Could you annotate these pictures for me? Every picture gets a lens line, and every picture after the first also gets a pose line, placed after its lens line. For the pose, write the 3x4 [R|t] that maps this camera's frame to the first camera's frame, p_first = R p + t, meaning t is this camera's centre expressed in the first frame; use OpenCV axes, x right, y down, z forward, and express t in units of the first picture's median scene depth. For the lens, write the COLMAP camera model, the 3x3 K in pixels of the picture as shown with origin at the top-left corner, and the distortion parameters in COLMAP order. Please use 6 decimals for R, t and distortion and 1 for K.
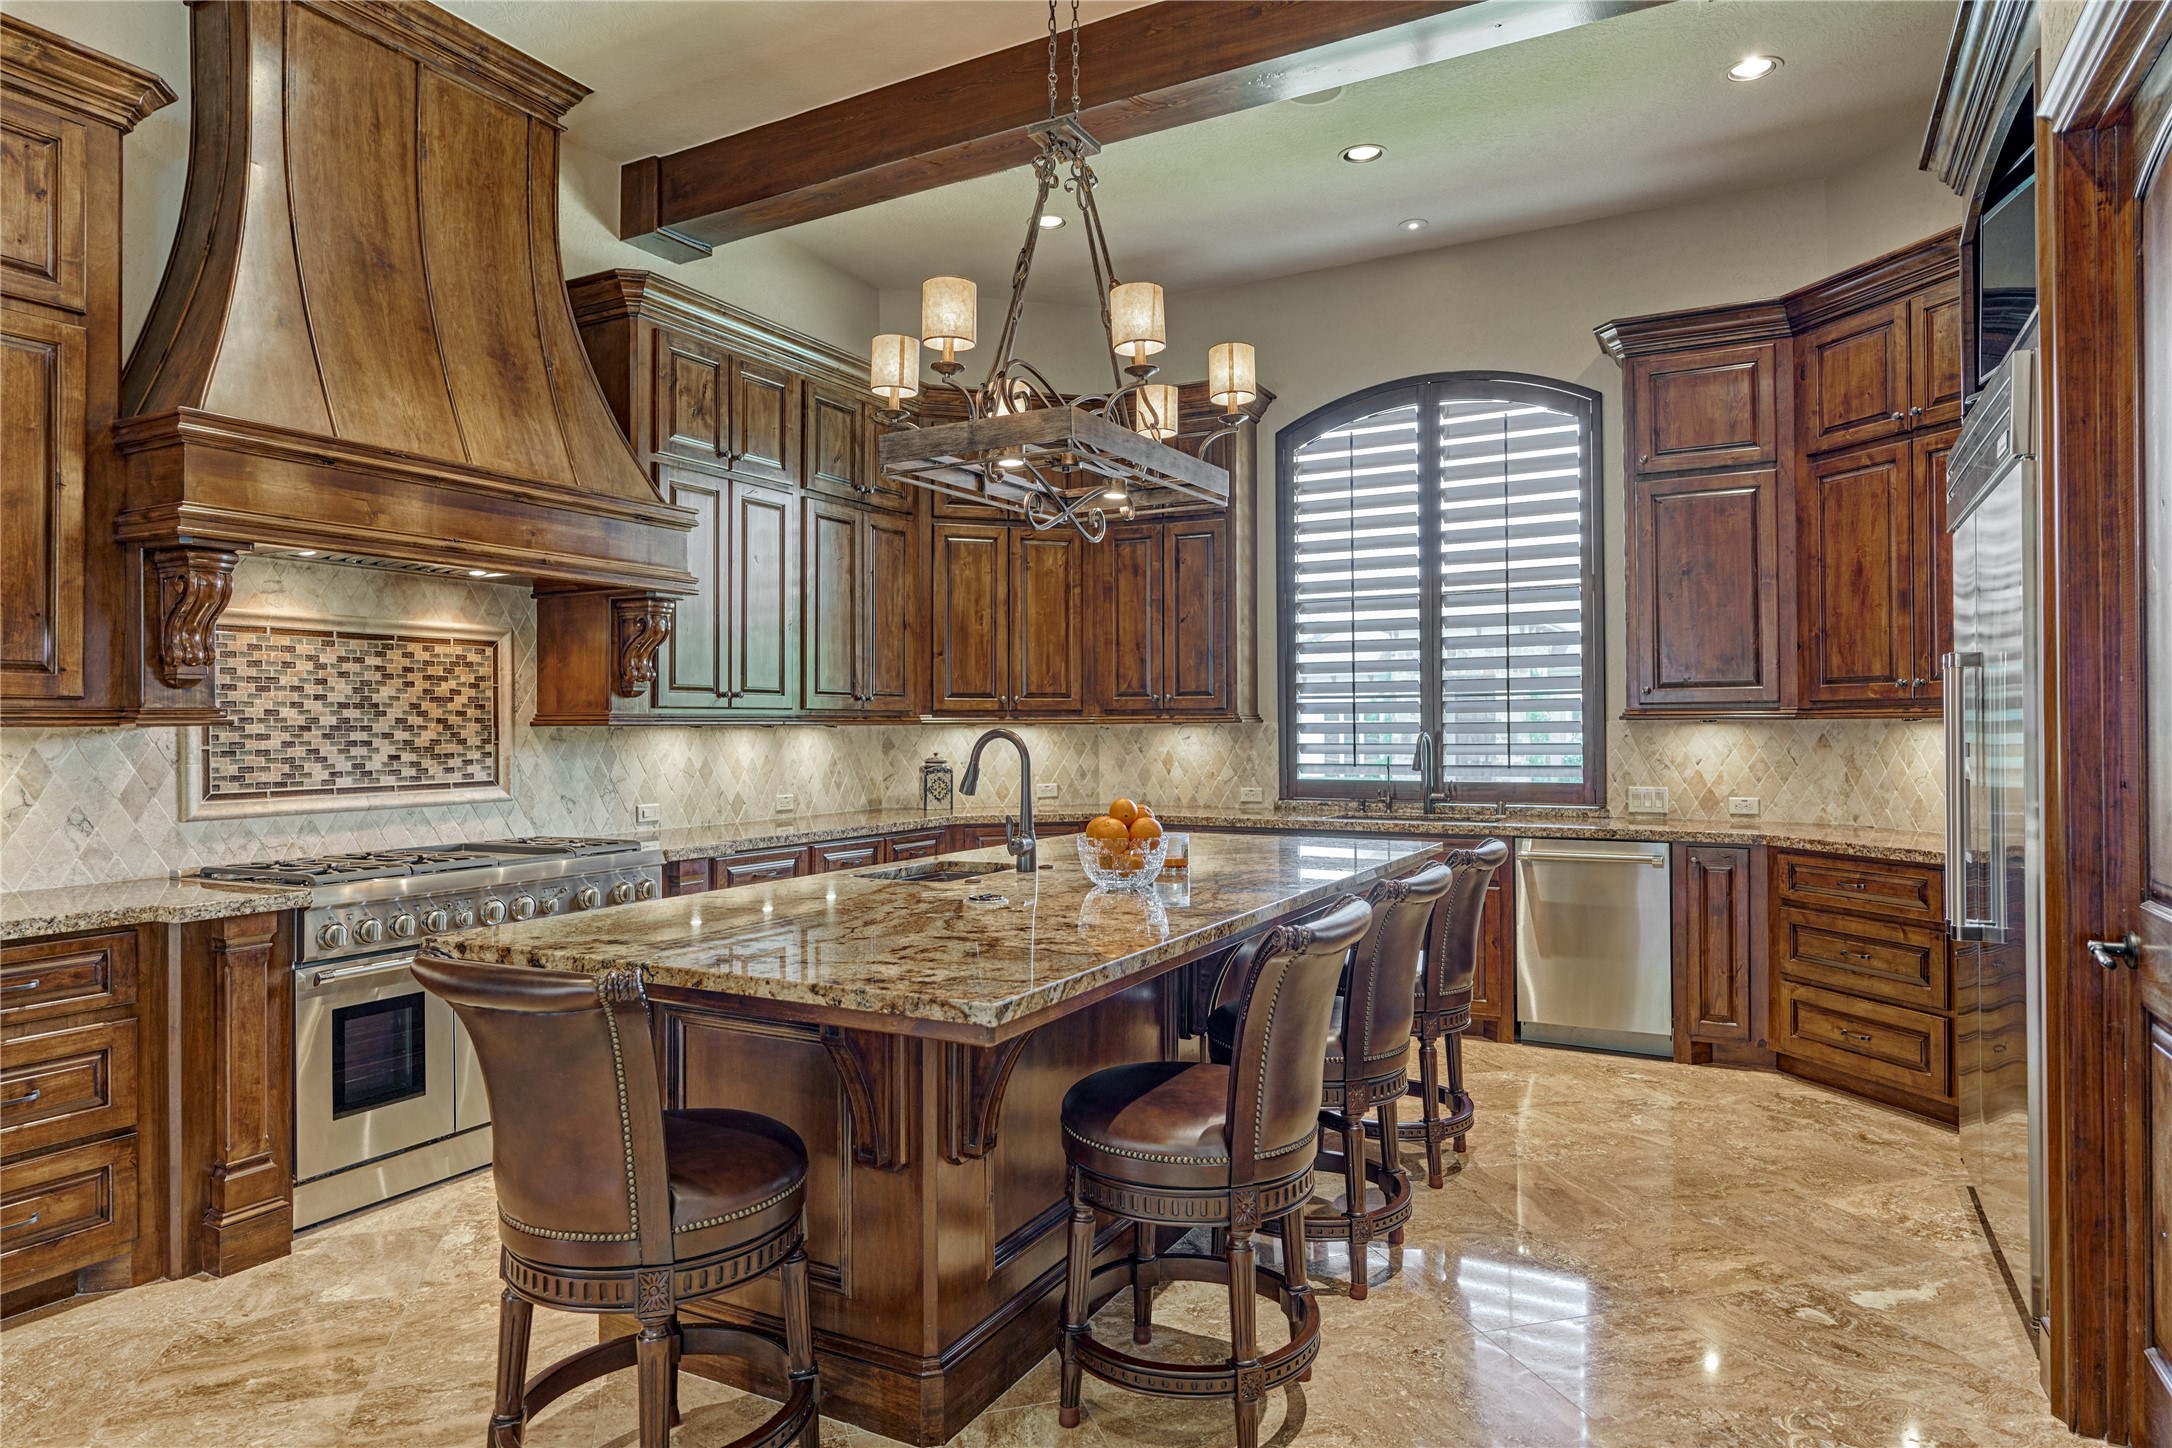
lens RADIAL K [[1278.6, 0, 1071.3], [0, 1278.6, 718.7], [0, 0, 1]] dist [0.002866, -0.001349]
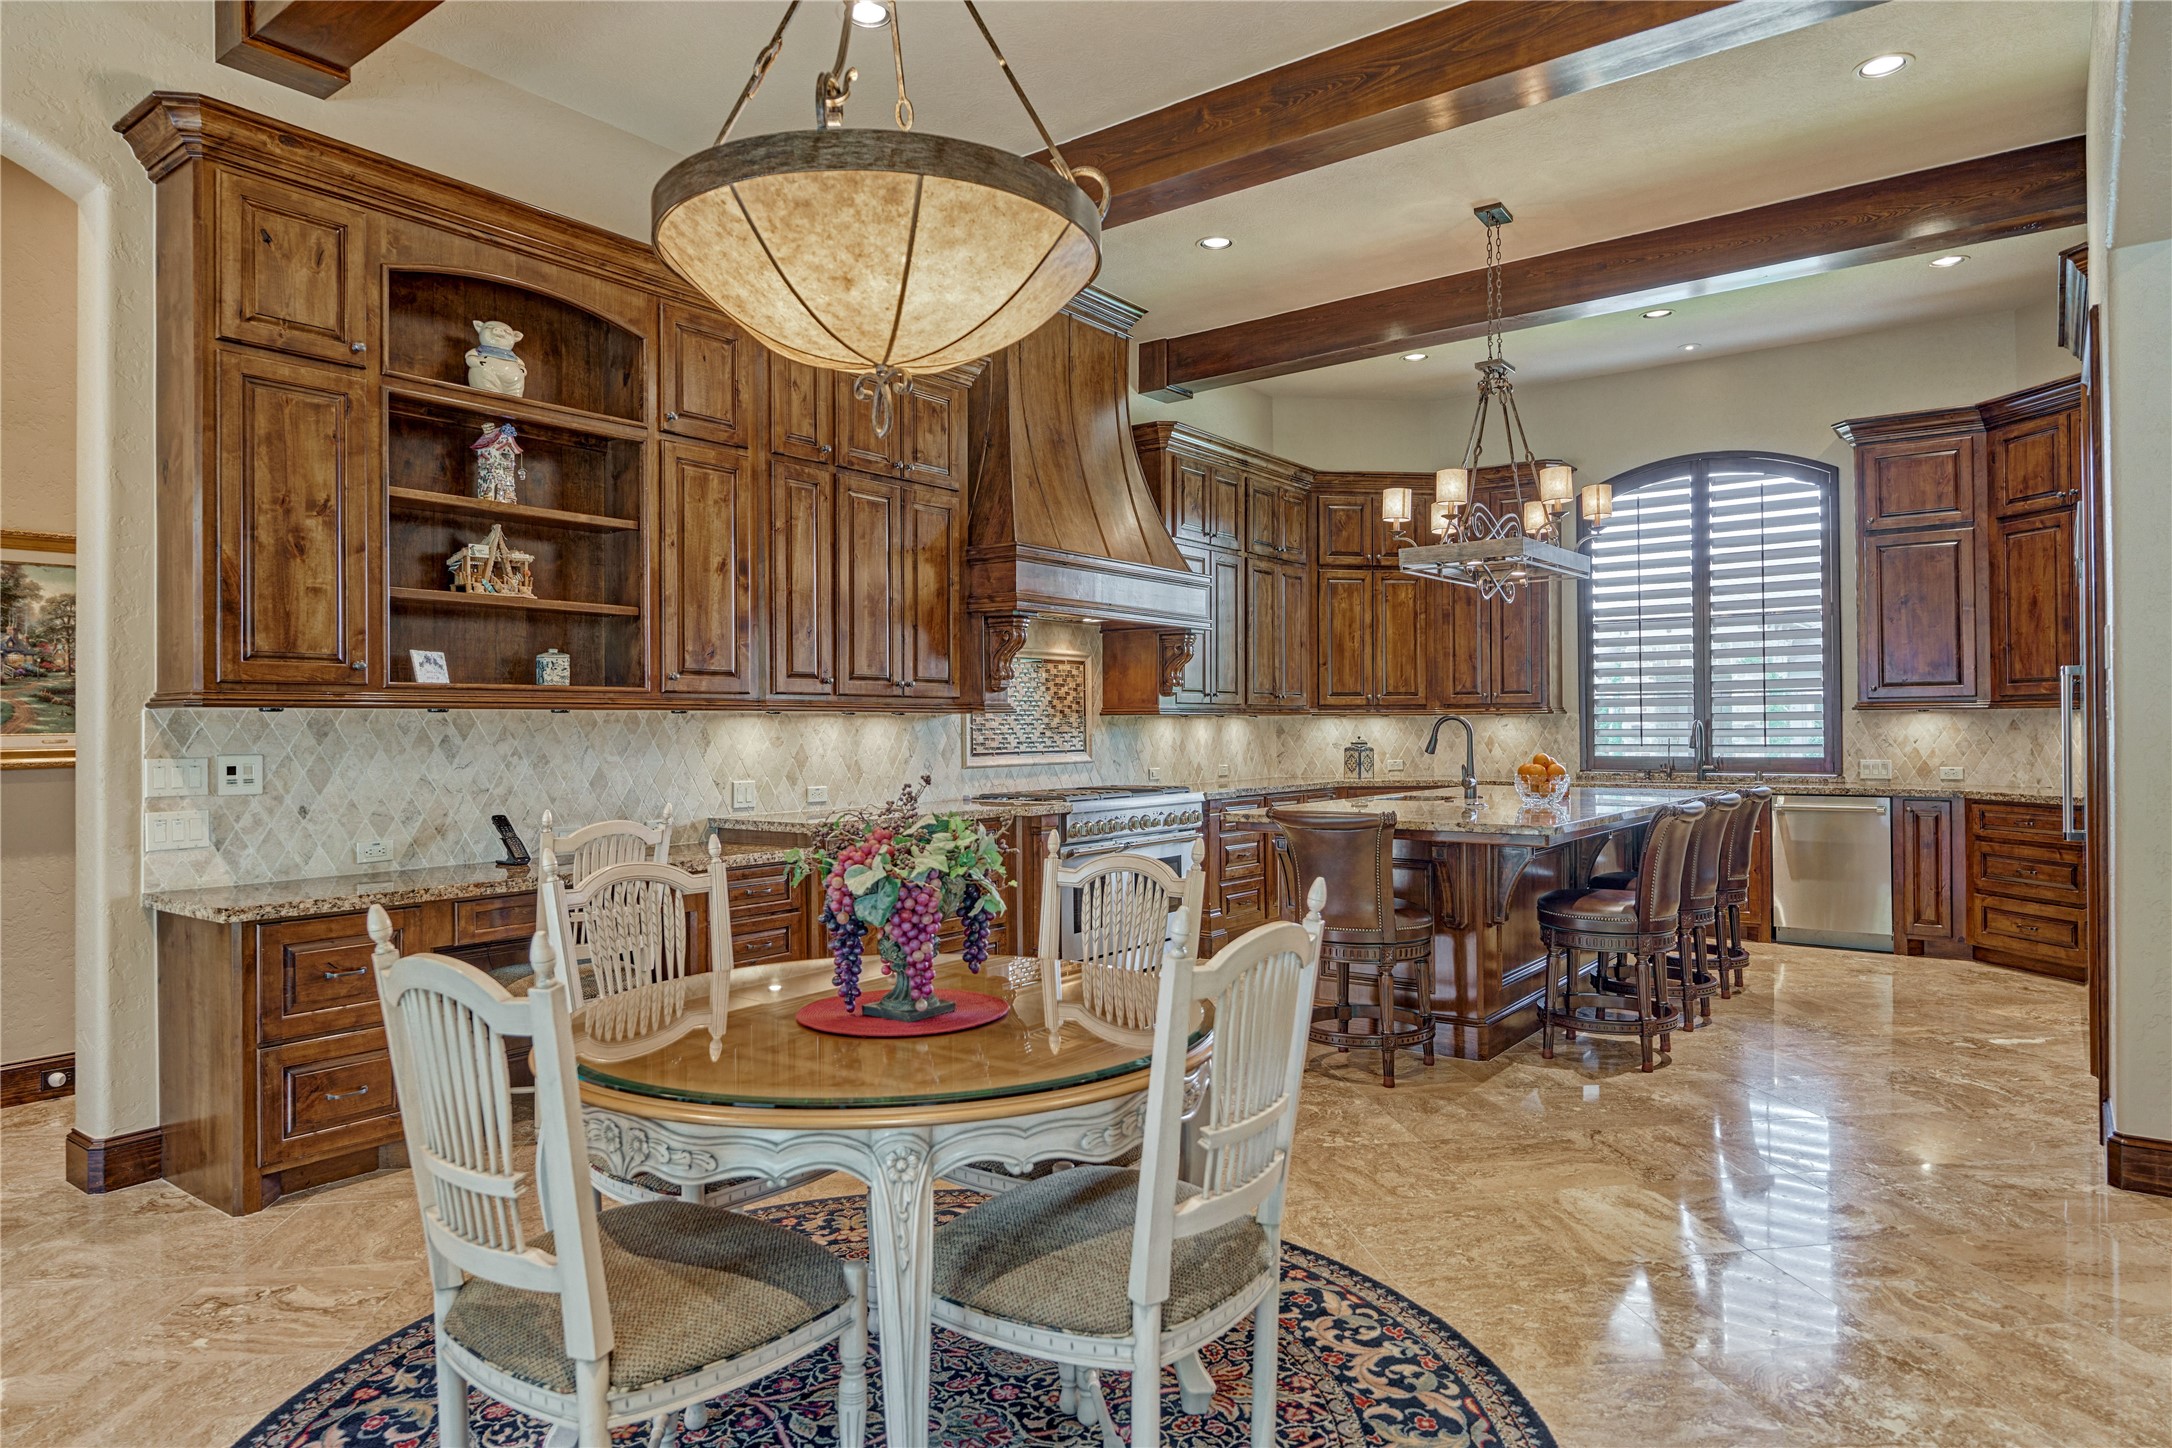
lens RADIAL K [[1278.6, 0, 1085.6], [0, 1278.6, 715.4], [0, 0, 1]] dist [0.002866, -0.001349]
pose [[0.989722, -0.001892, -0.142992, -0.200269], [0.001692, 0.999997, -0.001516, 0.007899], [0.142995, 0.001259, 0.989723, -0.503981]]
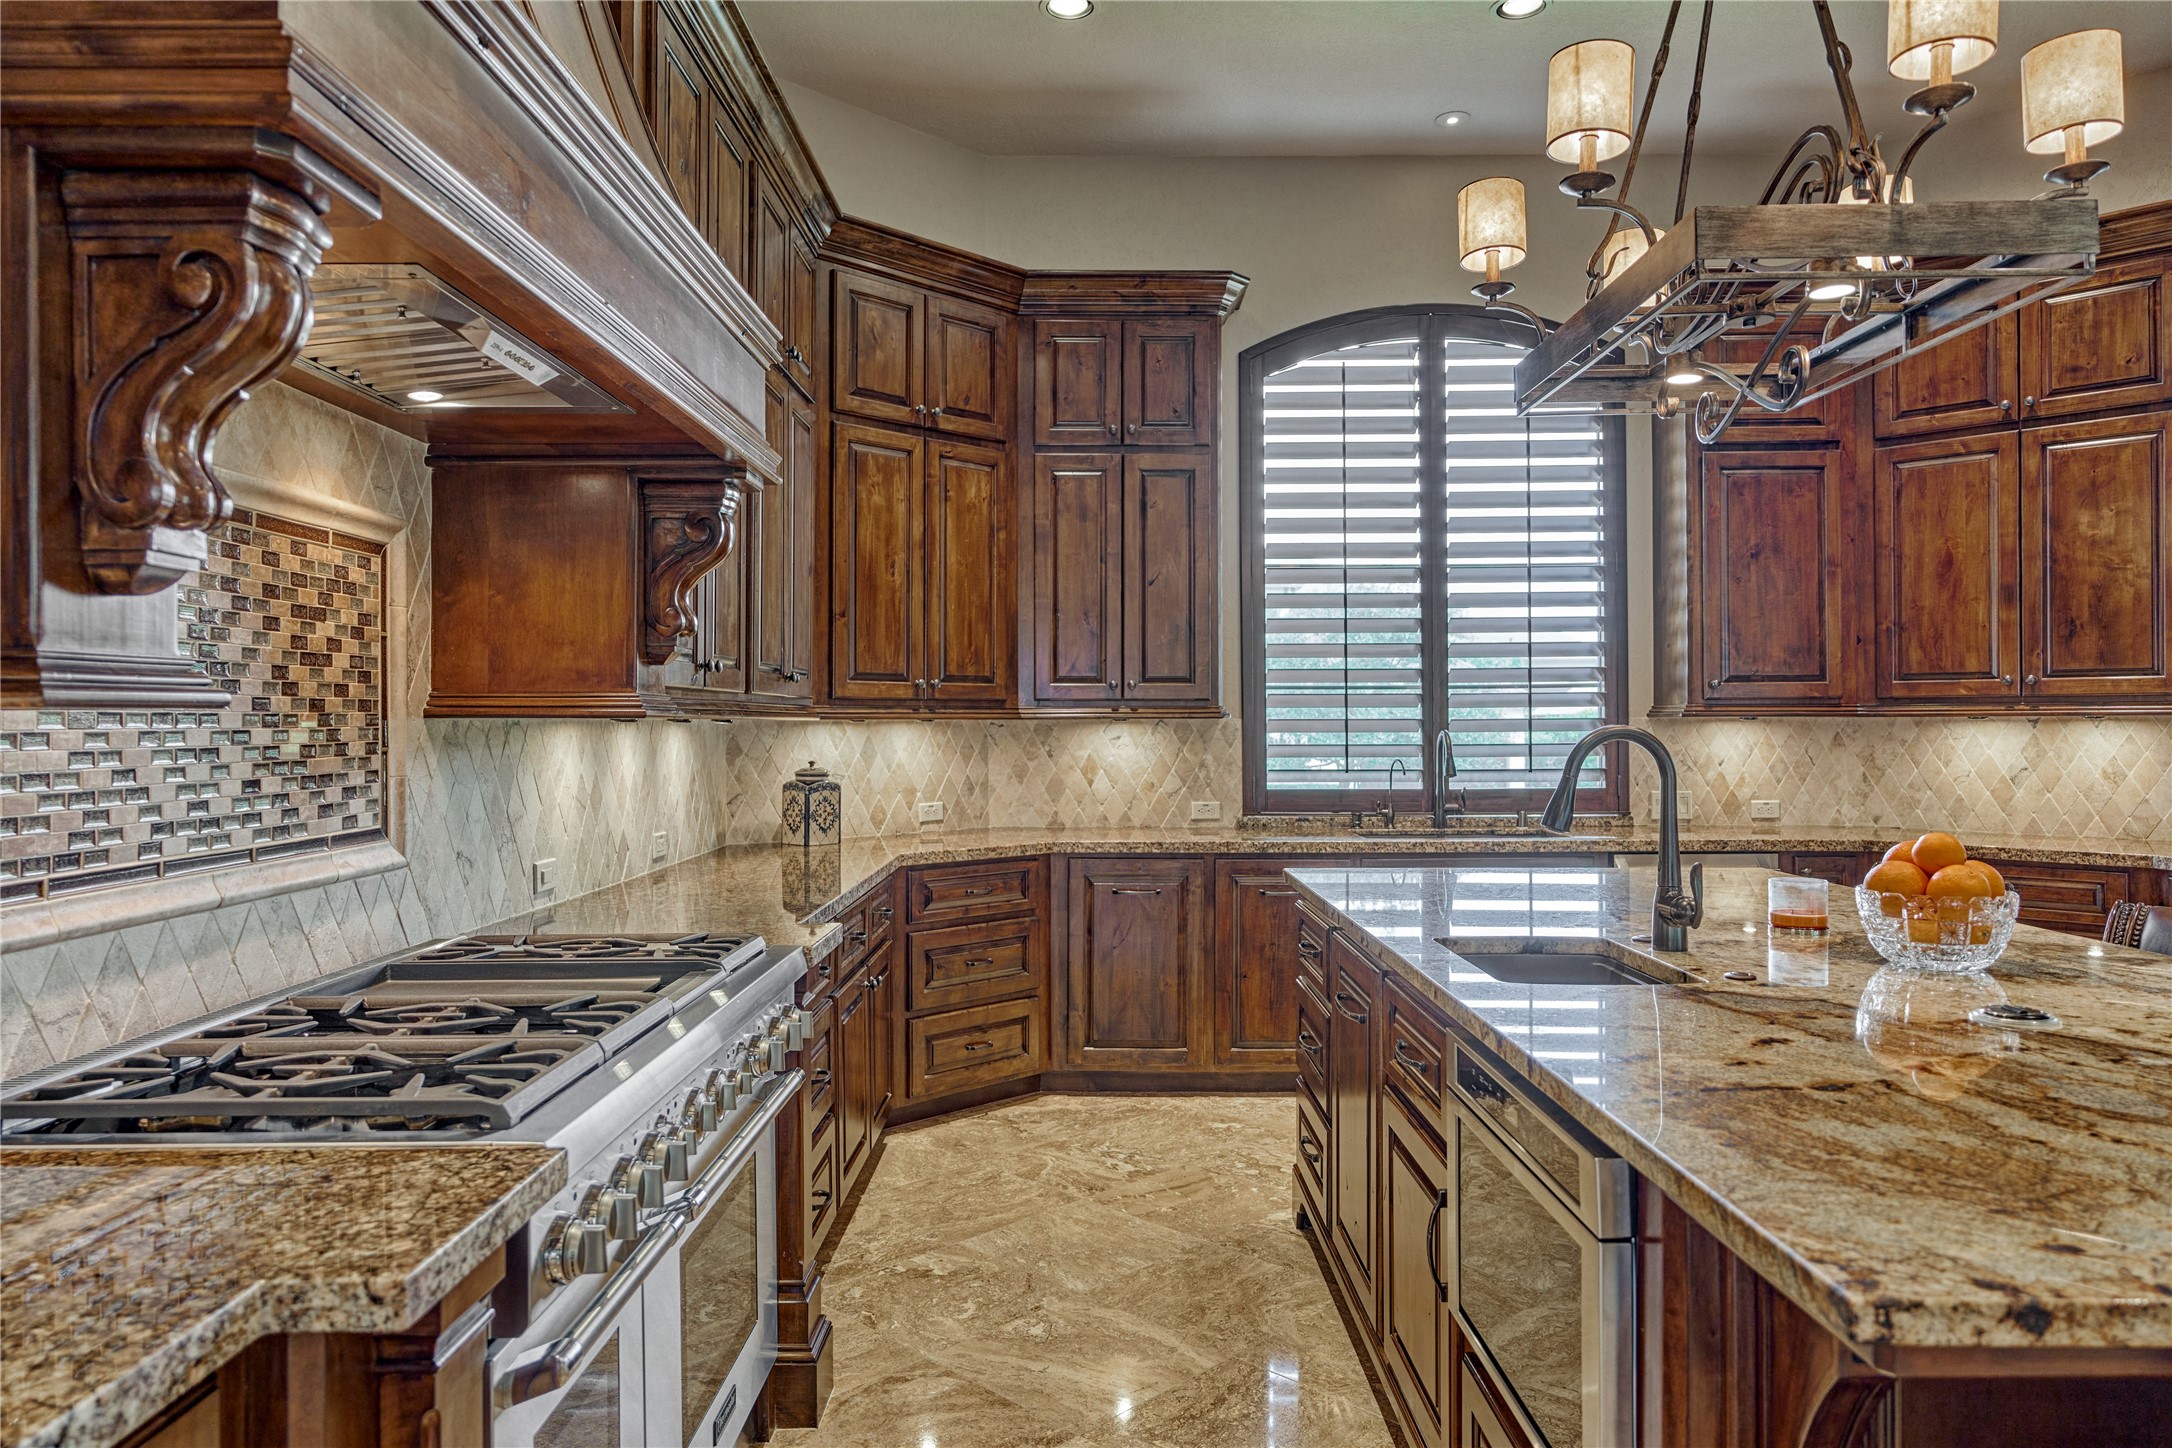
lens RADIAL K [[1392.2, 0, 1100.8], [0, 1392.2, 715.6], [0, 0, 1]] dist [-0.001773, 0.001607]
pose [[0.879860, 0.005327, 0.475202, -0.413906], [-0.004779, 0.999986, -0.002360, 0.004697], [-0.475208, -0.000194, 0.879873, 0.359117]]
